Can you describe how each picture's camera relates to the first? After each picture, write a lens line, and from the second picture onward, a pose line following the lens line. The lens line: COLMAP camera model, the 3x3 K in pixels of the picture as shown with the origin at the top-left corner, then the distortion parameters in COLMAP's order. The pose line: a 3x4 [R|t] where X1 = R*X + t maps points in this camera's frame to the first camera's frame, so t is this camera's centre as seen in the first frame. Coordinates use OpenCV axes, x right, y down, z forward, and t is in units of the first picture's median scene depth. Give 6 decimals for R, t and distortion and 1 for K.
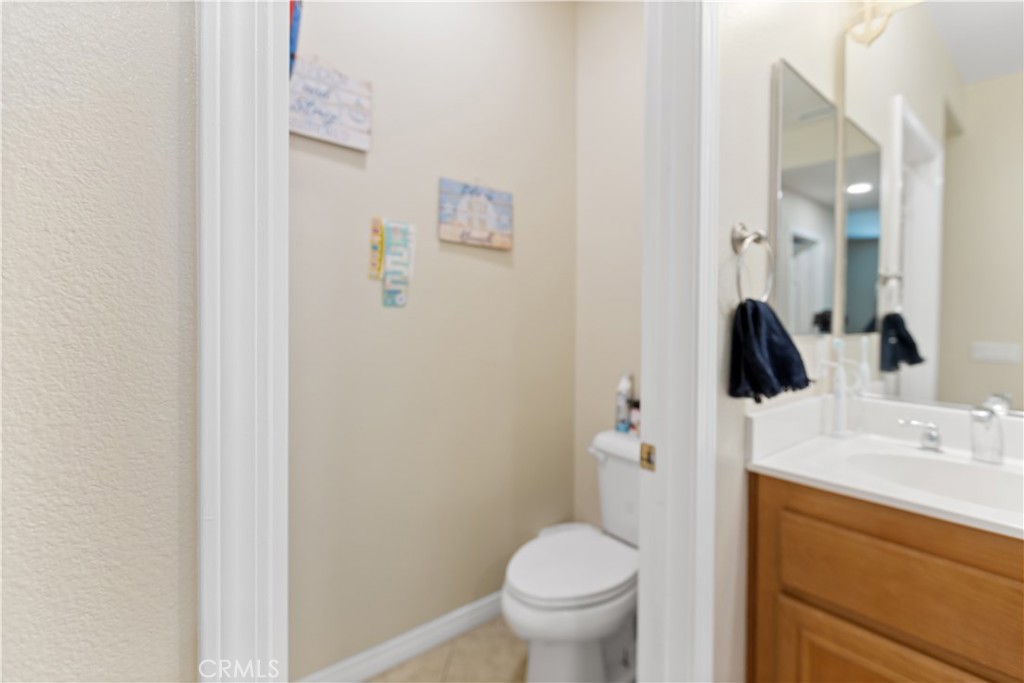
lens RADIAL K [[491.8, 0, 507.9], [0, 491.8, 329.0], [0, 0, 1]] dist [-0.000379, -0.000248]
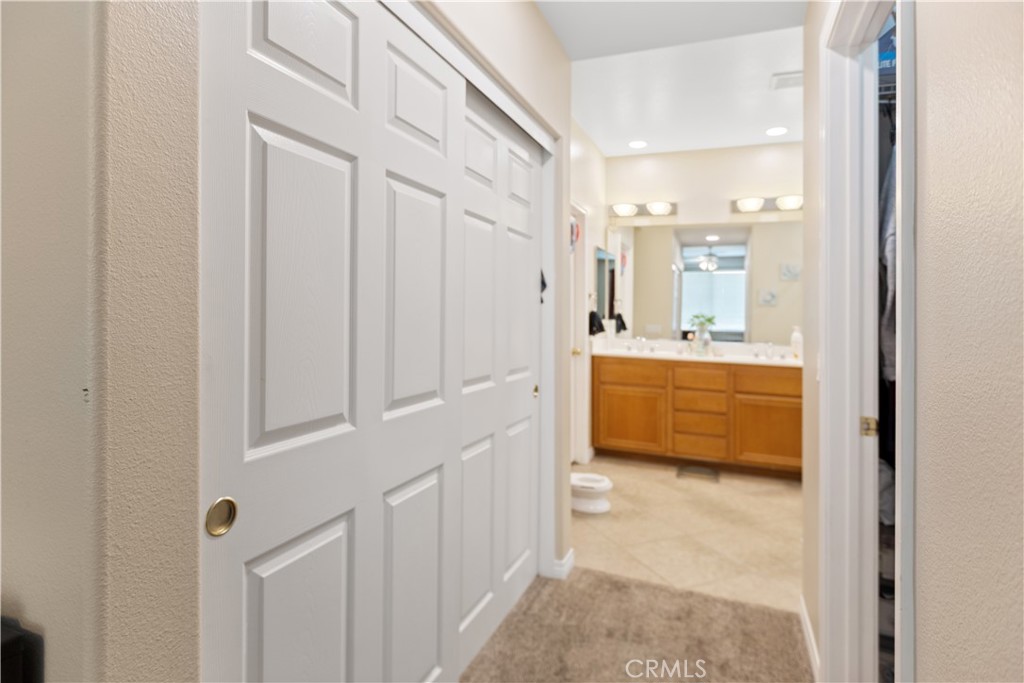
lens RADIAL K [[543.9, 0, 512.6], [0, 543.9, 316.4], [0, 0, 1]] dist [0.002022, 0.000051]
pose [[0.882607, 0.001486, 0.470109, -1.824192], [0.006390, 0.999865, -0.015157, 0.043747], [-0.470068, 0.016381, 0.882478, -2.189478]]
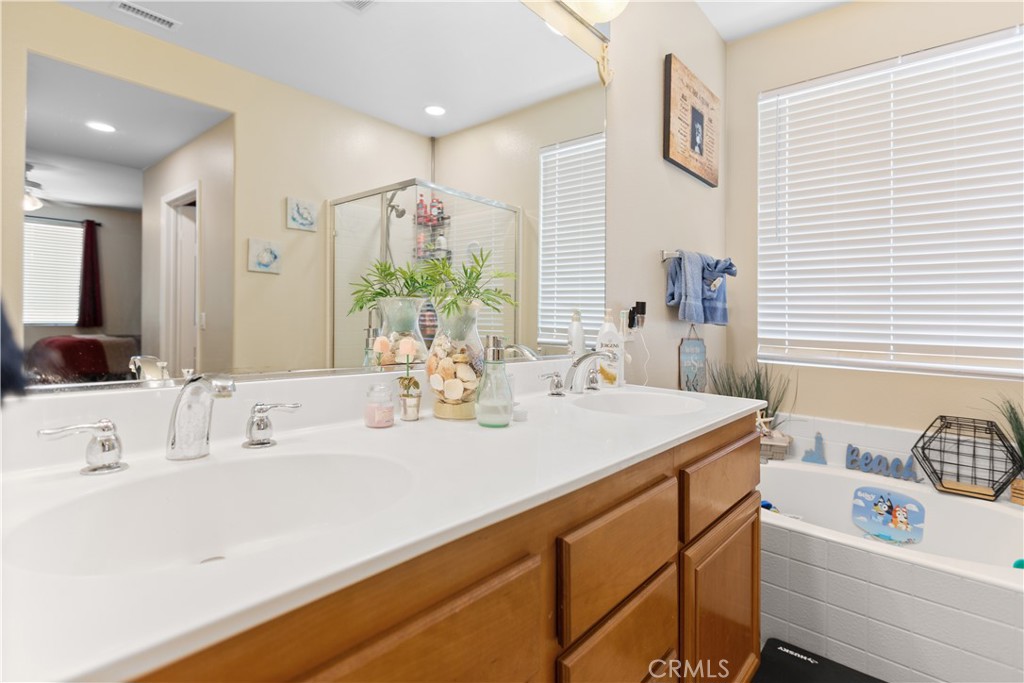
lens RADIAL K [[498.3, 0, 511.0], [0, 498.3, 313.3], [0, 0, 1]] dist [0.000466, -0.001042]
pose [[-0.149927, -0.008674, 0.988659, 0.238855], [0.004575, 0.999945, 0.009467, 0.068898], [-0.988686, 0.005942, -0.149879, 0.615909]]
